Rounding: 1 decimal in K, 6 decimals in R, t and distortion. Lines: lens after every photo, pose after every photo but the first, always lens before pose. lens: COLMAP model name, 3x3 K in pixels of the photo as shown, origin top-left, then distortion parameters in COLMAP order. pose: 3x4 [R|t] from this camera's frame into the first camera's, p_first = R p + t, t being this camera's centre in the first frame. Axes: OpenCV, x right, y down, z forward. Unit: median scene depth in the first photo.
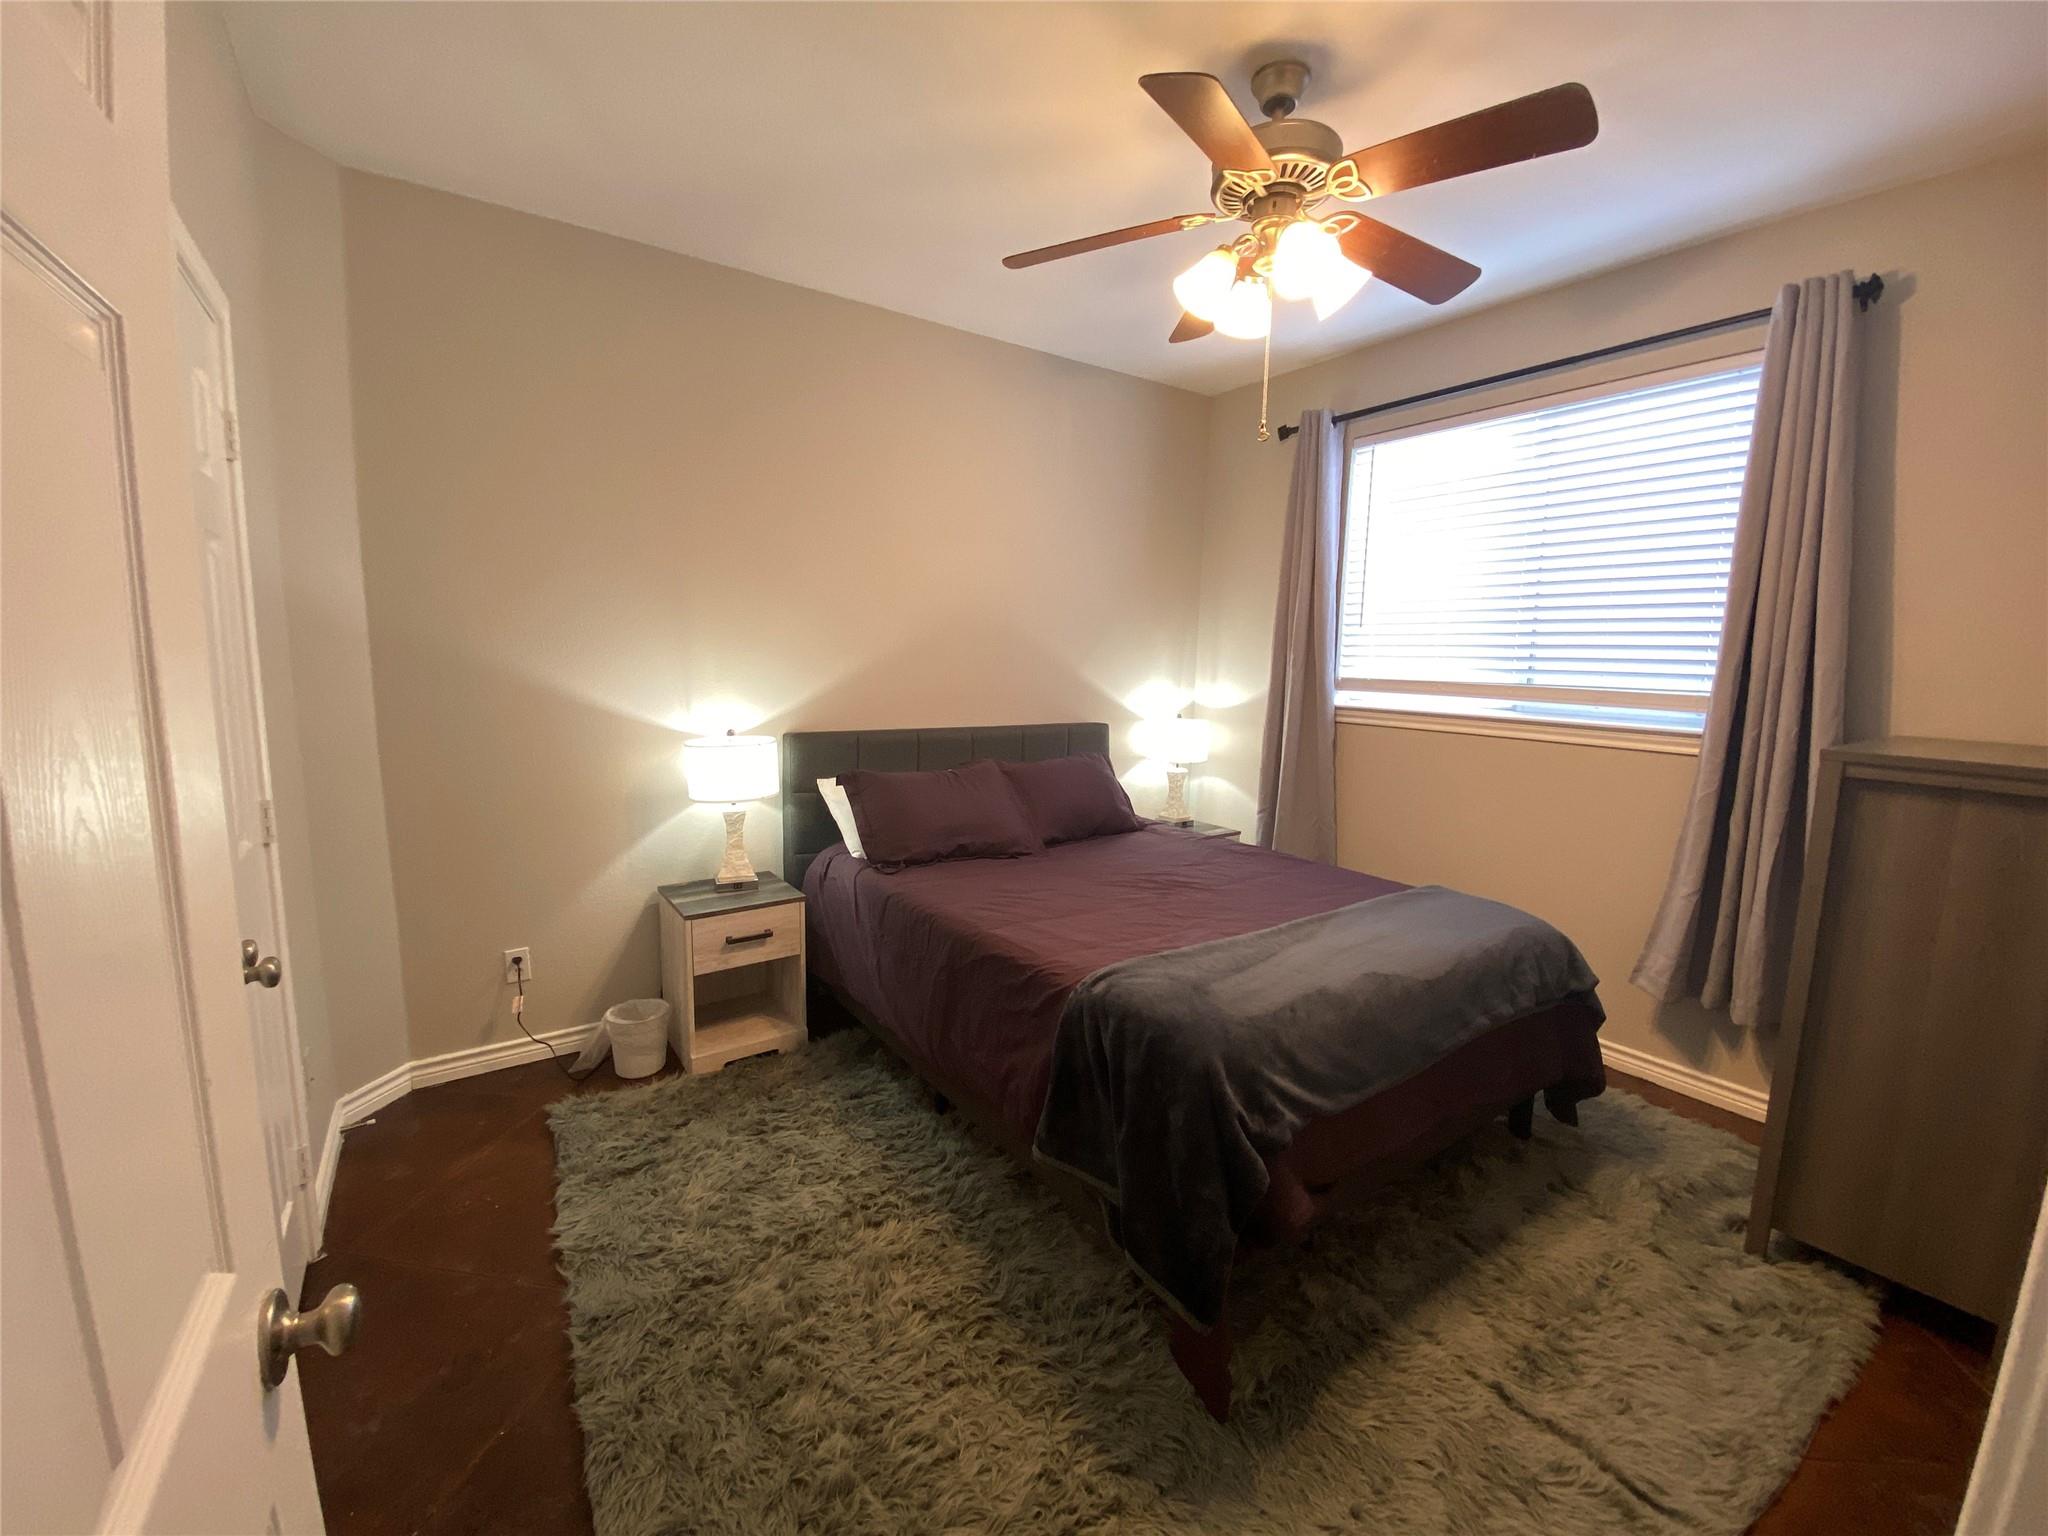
lens RADIAL K [[827.1, 0, 1035.7], [0, 827.1, 775.8], [0, 0, 1]] dist [0.031057, -0.025816]
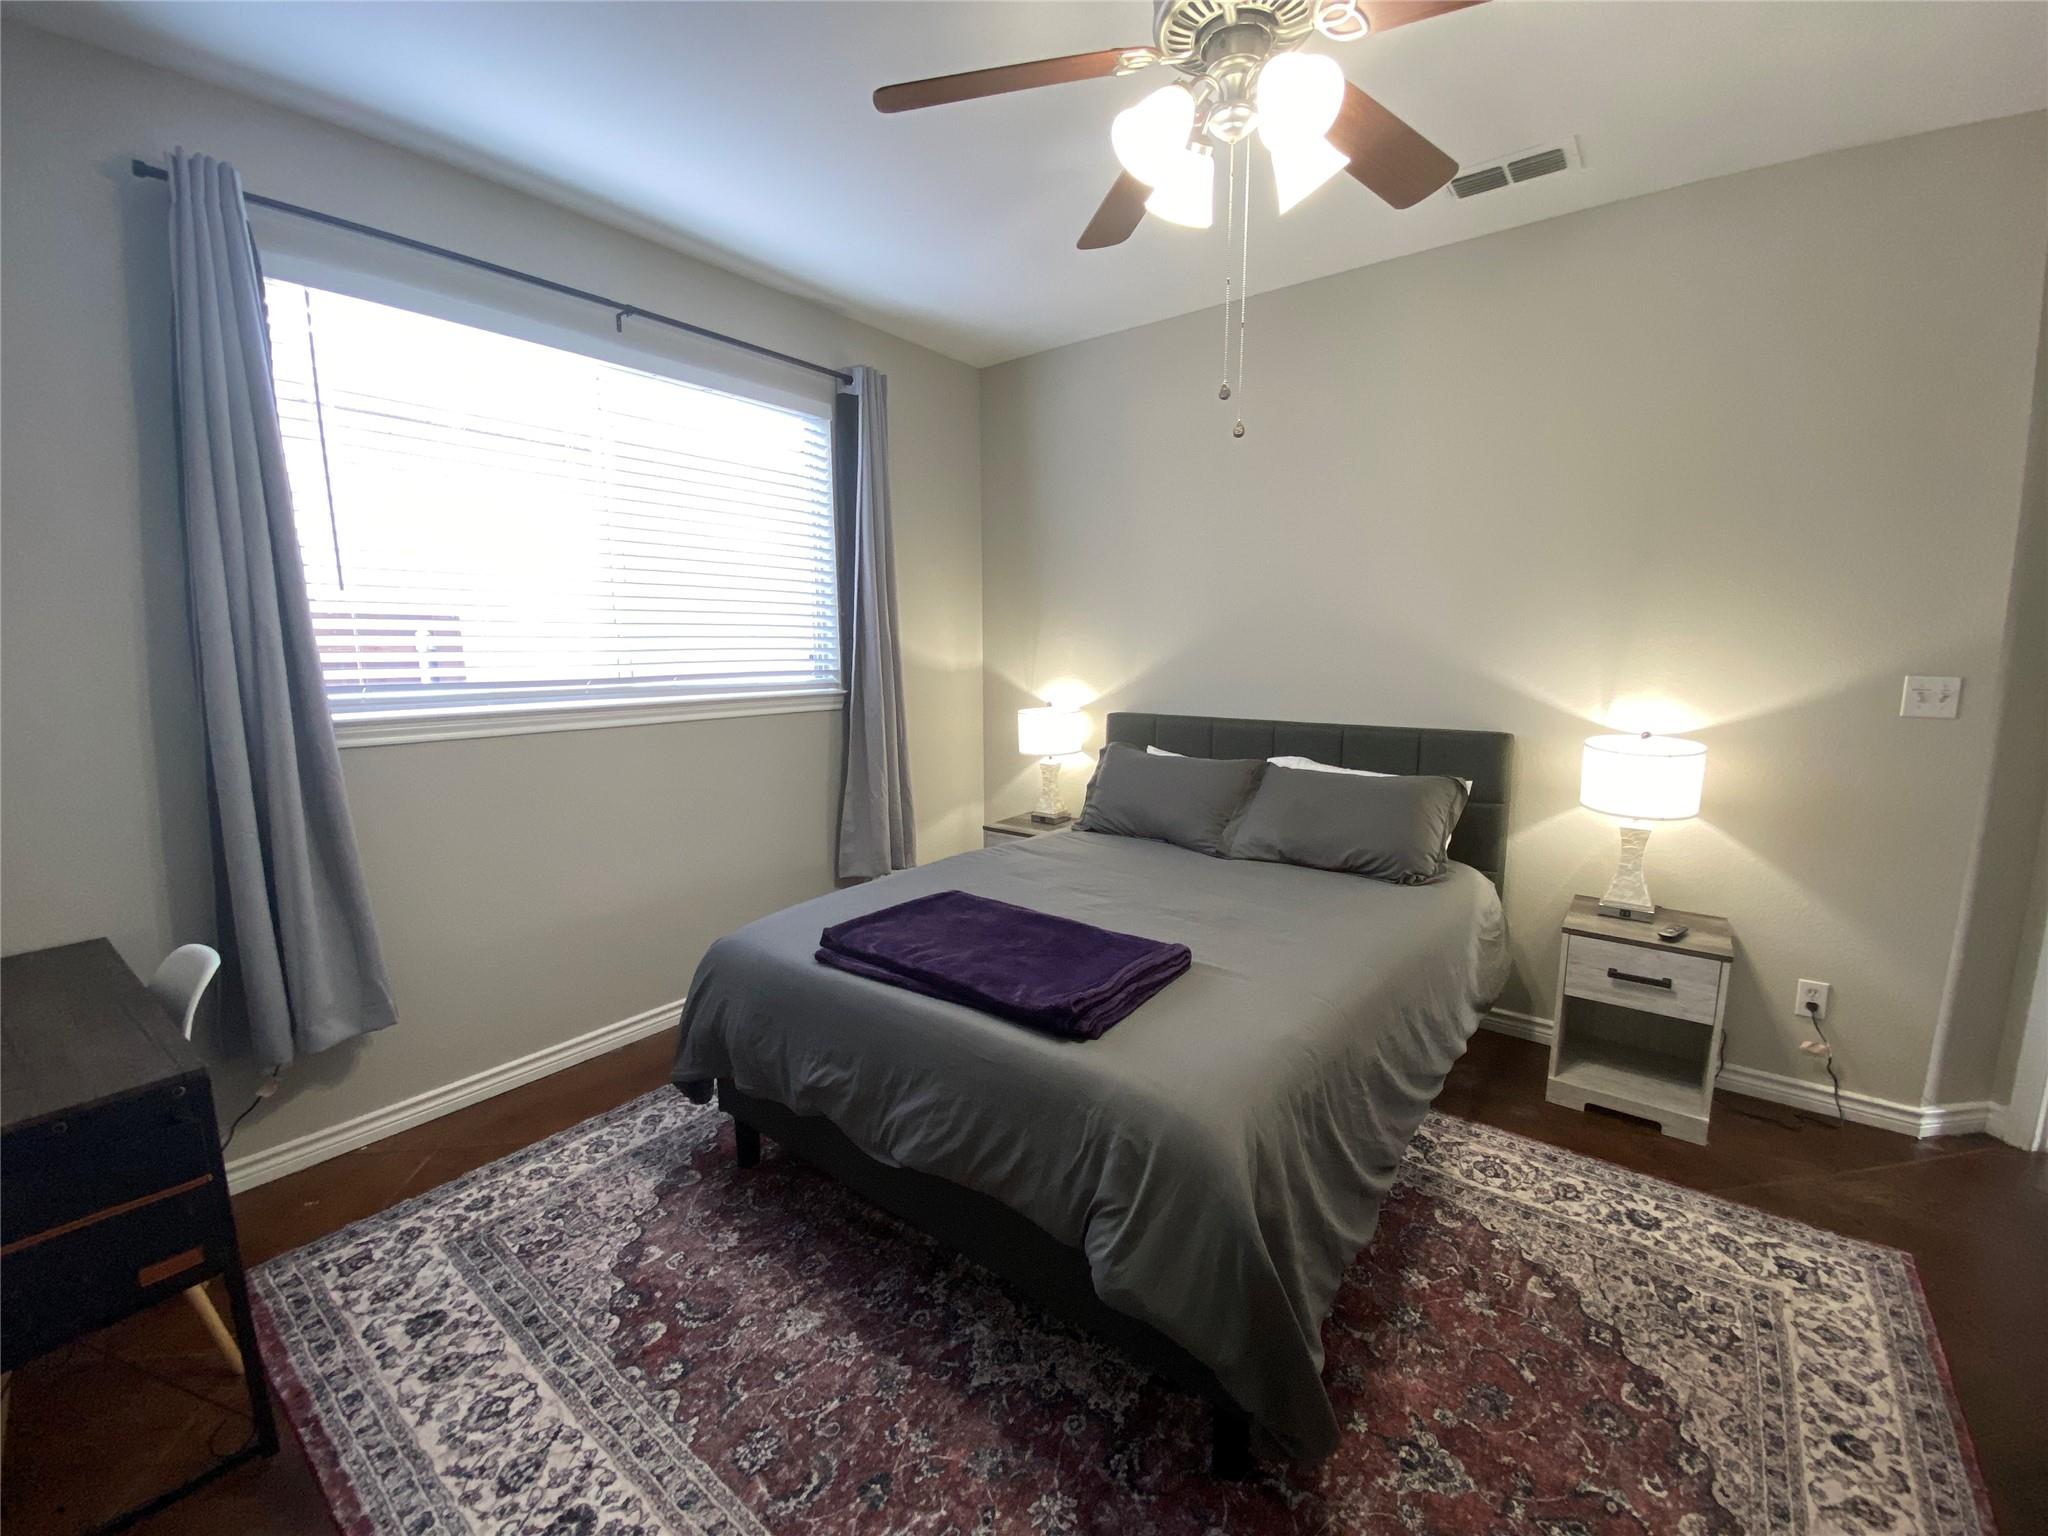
lens RADIAL K [[813.7, 0, 1024.0], [0, 813.7, 768.0], [0, 0, 1]] dist [0.000973, -0.011152]
pose [[0.315267, 0.133860, -0.939515, 0.212142], [-0.127119, 0.987037, 0.097974, -0.018317], [0.940451, 0.088543, 0.328197, 0.127617]]
